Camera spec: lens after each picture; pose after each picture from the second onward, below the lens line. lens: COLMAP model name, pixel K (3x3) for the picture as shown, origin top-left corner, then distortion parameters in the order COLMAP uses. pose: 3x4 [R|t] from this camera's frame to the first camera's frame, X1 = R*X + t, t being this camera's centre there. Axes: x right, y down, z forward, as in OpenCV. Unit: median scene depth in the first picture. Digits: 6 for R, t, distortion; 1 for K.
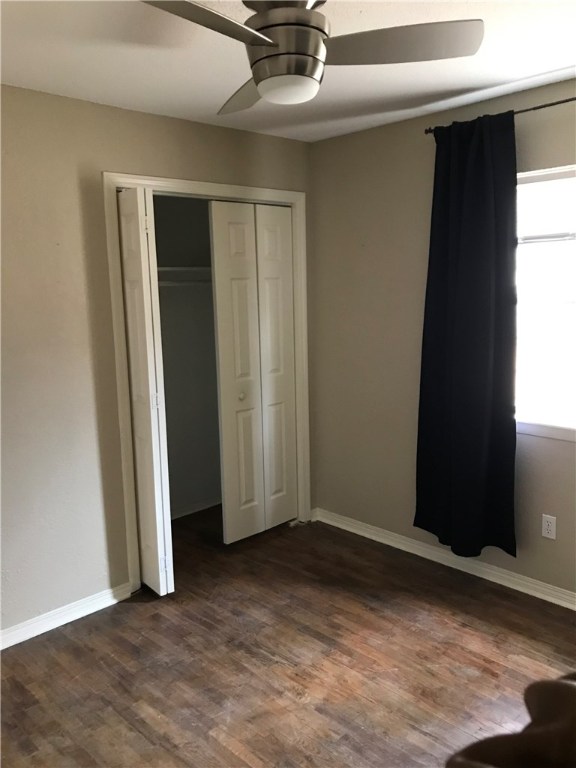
lens RADIAL K [[648.5, 0, 288.0], [0, 648.5, 349.9], [0, 0, 1]] dist [-0.002612, 0.003185]
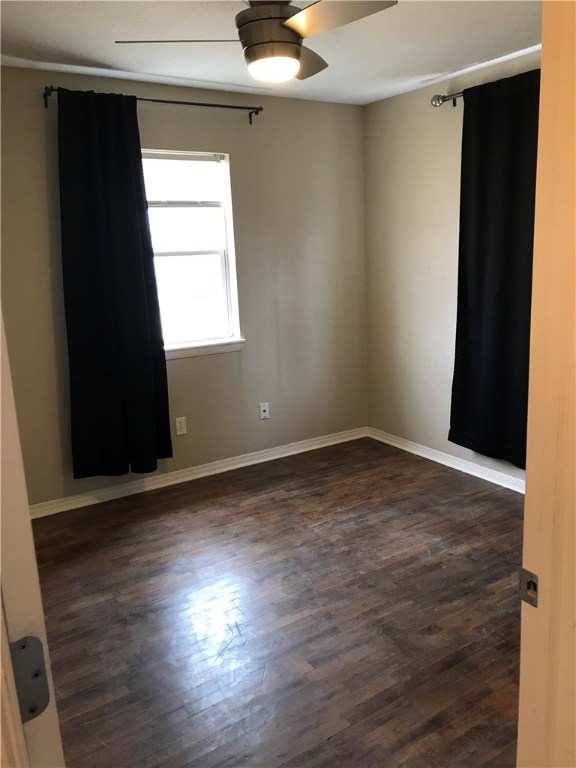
lens RADIAL K [[634.3, 0, 288.0], [0, 634.3, 384.0], [0, 0, 1]] dist [-0.004041, -0.006913]
pose [[0.198972, -0.209965, 0.957249, -0.805655], [0.143658, 0.972476, 0.183445, -0.020573], [-0.969419, 0.101017, 0.223658, 0.500581]]
